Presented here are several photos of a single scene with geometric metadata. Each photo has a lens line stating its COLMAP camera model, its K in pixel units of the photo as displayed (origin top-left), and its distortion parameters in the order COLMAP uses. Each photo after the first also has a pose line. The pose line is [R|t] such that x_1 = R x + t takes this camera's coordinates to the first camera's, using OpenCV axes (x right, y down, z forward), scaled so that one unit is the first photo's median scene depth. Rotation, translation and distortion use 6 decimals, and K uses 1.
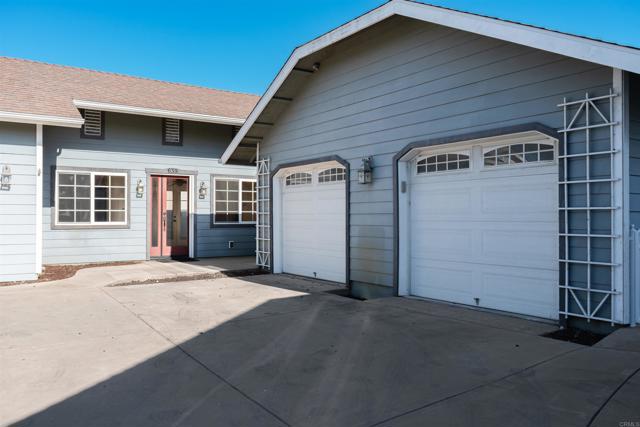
lens RADIAL K [[513.3, 0, 320.0], [0, 513.3, 213.5], [0, 0, 1]] dist [0.002384, -0.004401]
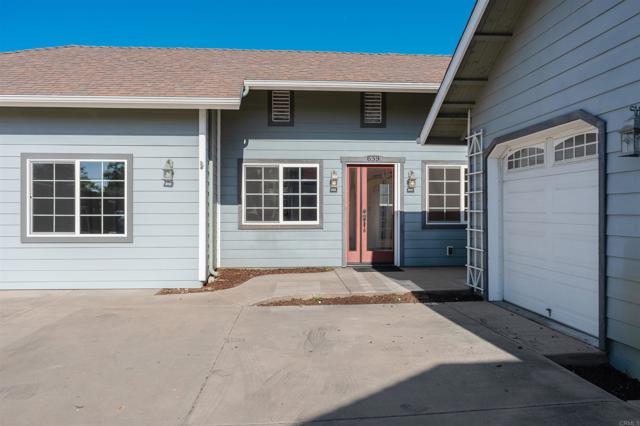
lens RADIAL K [[513.3, 0, 320.0], [0, 513.3, 213.0], [0, 0, 1]] dist [0.002384, -0.004401]
pose [[0.870924, 0.001152, -0.491416, 0.044697], [0.003799, 0.999952, 0.009077, -0.005226], [0.491403, -0.009773, 0.870878, 0.282622]]
